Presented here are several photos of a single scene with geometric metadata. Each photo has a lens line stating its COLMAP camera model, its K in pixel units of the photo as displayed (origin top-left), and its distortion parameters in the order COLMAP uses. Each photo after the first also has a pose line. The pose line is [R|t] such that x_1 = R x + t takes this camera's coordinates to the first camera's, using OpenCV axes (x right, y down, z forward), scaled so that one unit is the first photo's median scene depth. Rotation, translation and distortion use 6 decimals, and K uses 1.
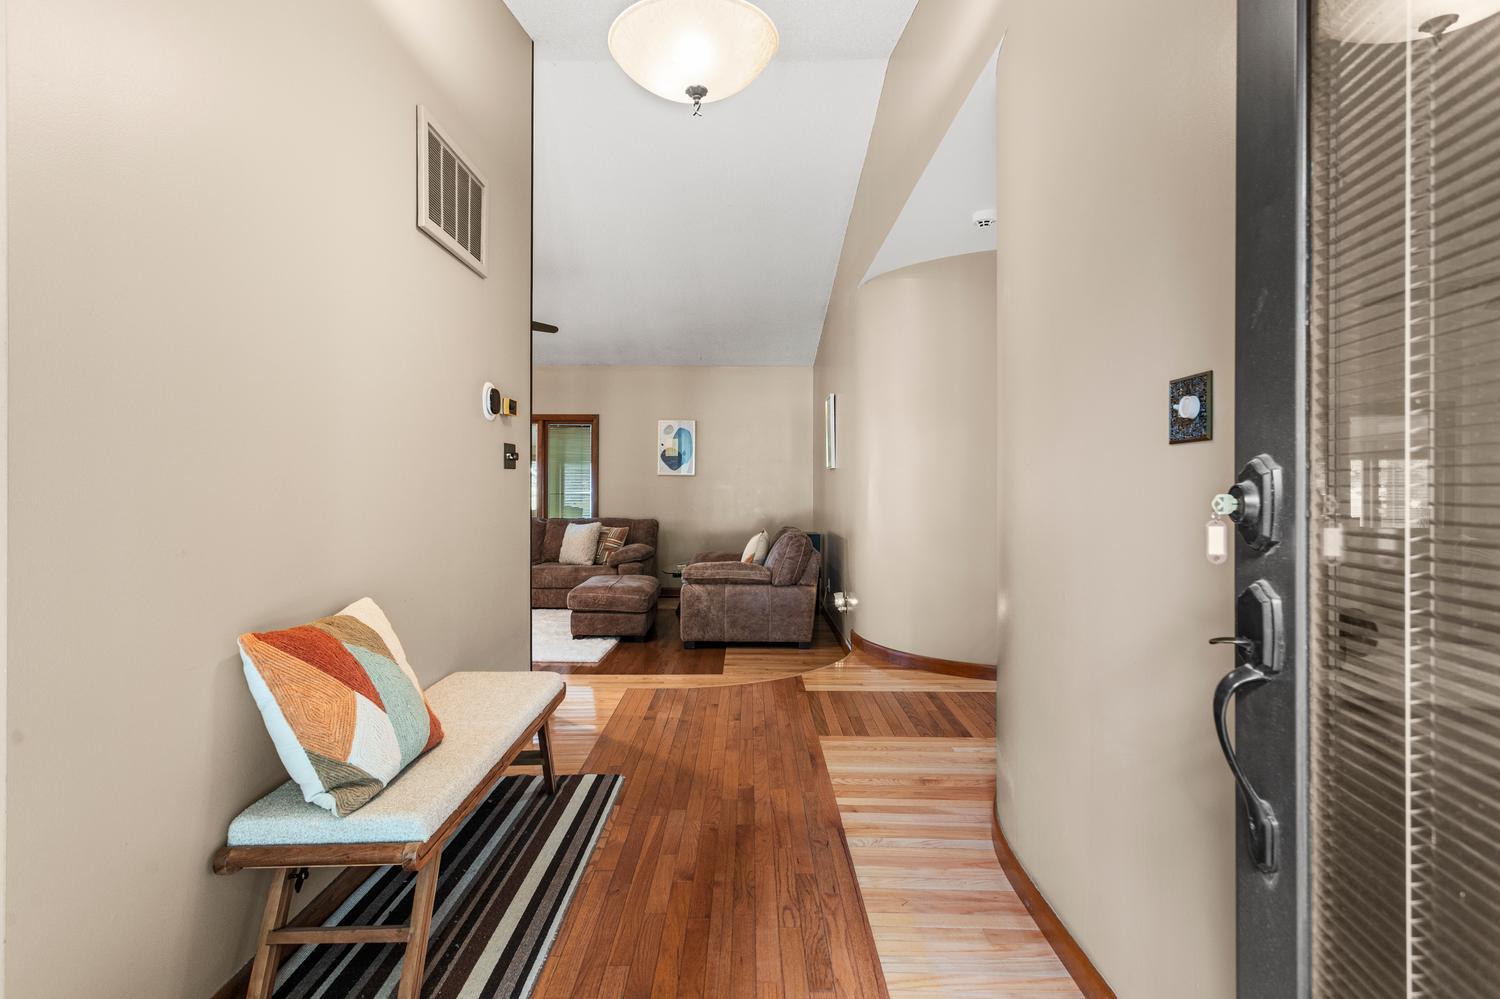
lens RADIAL K [[734.8, 0, 744.3], [0, 734.8, 489.8], [0, 0, 1]] dist [0.001236, 0.000298]
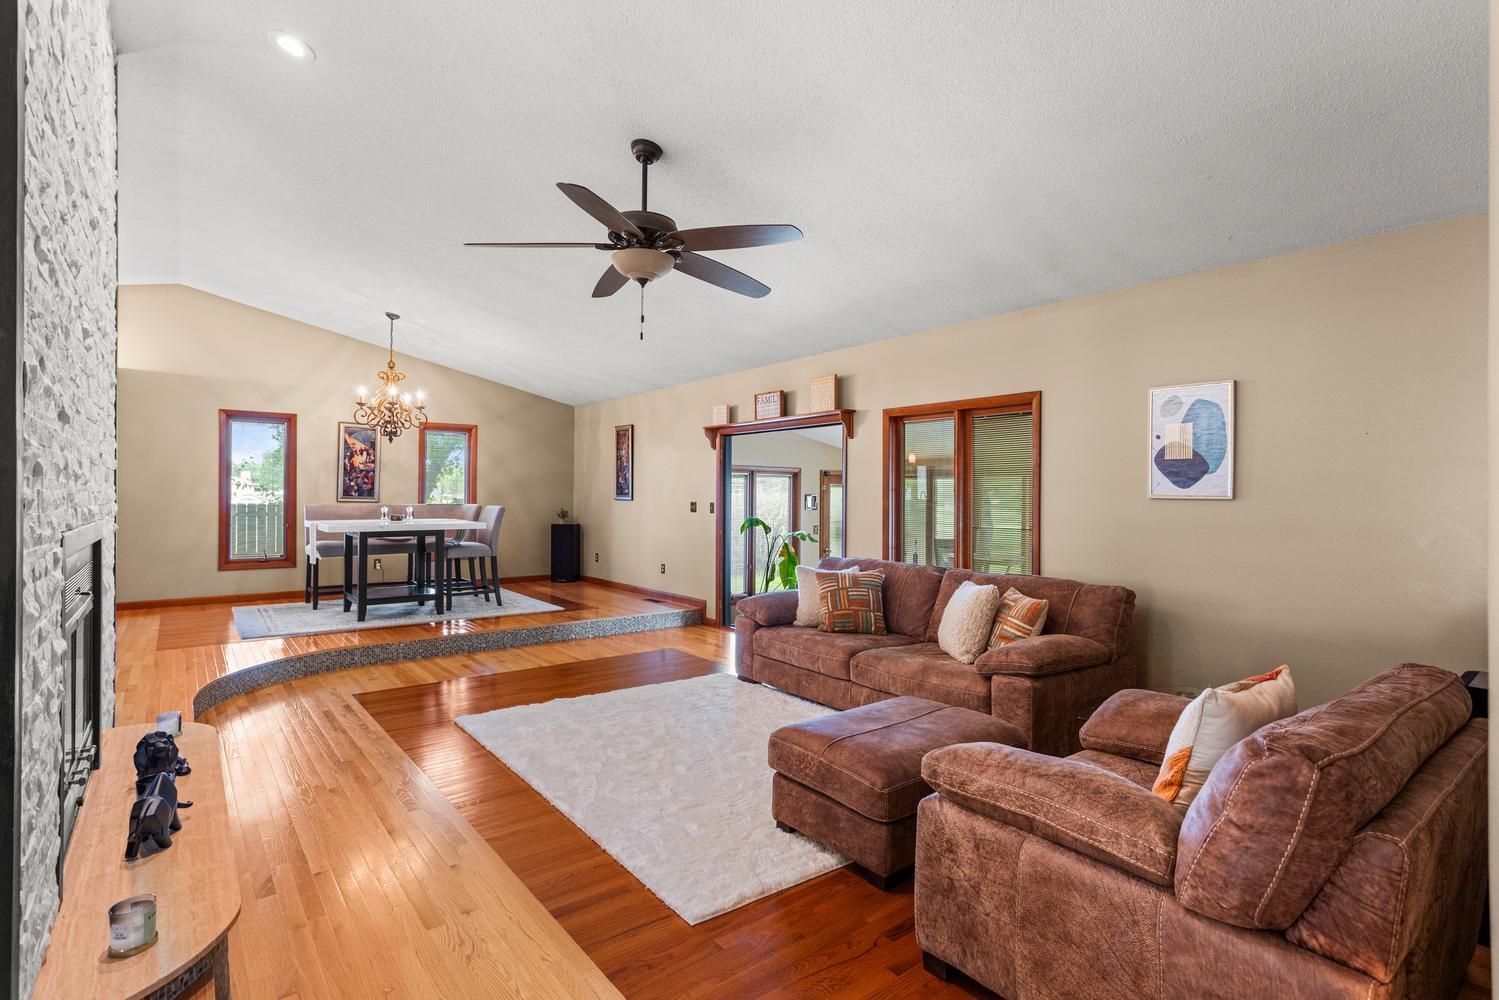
lens RADIAL K [[734.3, 0, 743.8], [0, 734.3, 490.3], [0, 0, 1]] dist [0.001236, 0.000298]
pose [[0.620722, -0.009092, -0.783978, 0.115300], [-0.012285, 0.999697, -0.021320, -0.012300], [0.783934, 0.022865, 0.620422, 0.514727]]
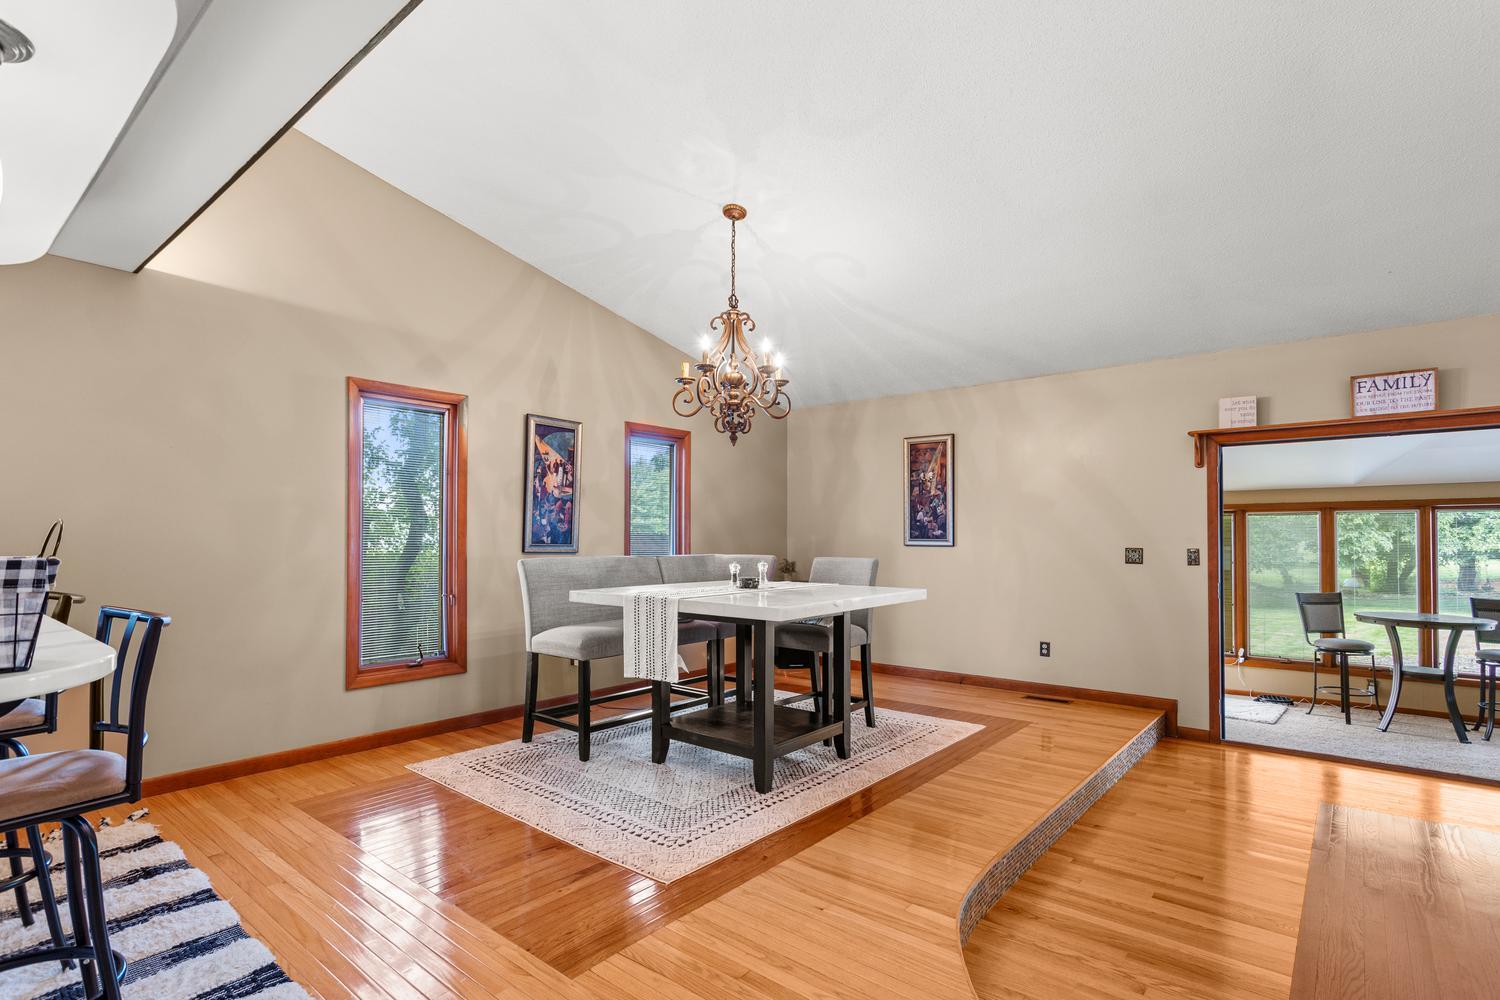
lens RADIAL K [[735.1, 0, 745.3], [0, 735.1, 532.9], [0, 0, 1]] dist [0.000994, 0.000321]
pose [[0.774318, -0.012546, -0.632673, -0.604846], [-0.003117, 0.999716, -0.023639, -0.014151], [0.632789, 0.020276, 0.774059, 0.344987]]
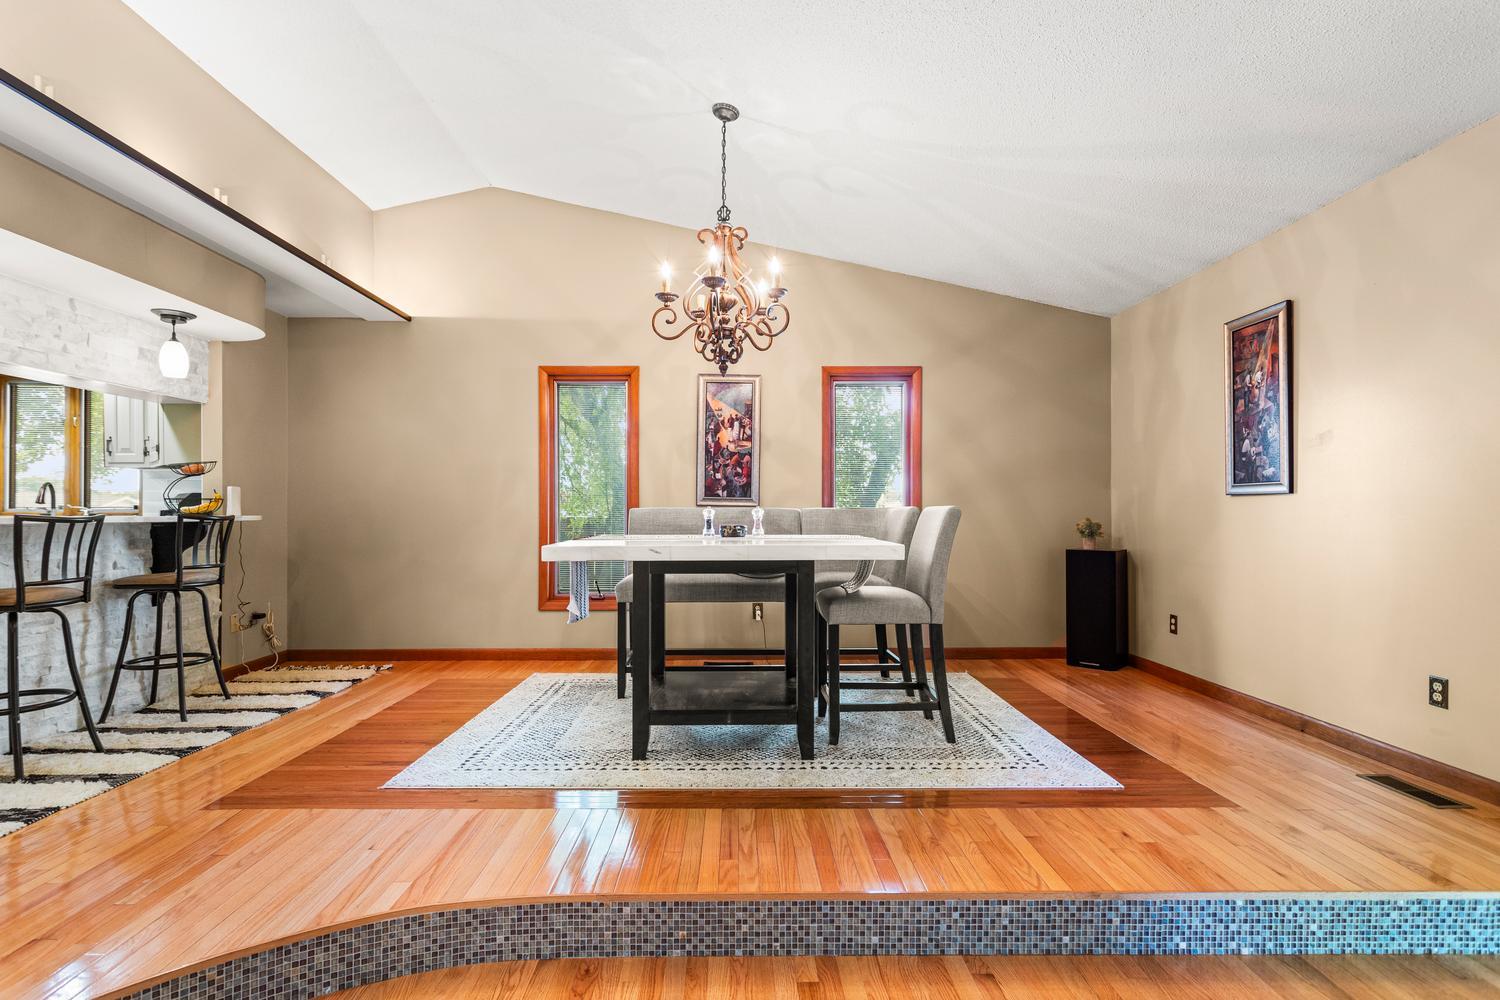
lens RADIAL K [[738.1, 0, 738.7], [0, 738.1, 513.1], [0, 0, 1]] dist [0.002262, 0.000490]
pose [[0.019199, -0.010773, -0.999758, -0.473654], [-0.012985, 0.999855, -0.011023, 0.003021], [0.999731, 0.013193, 0.019056, 0.754830]]
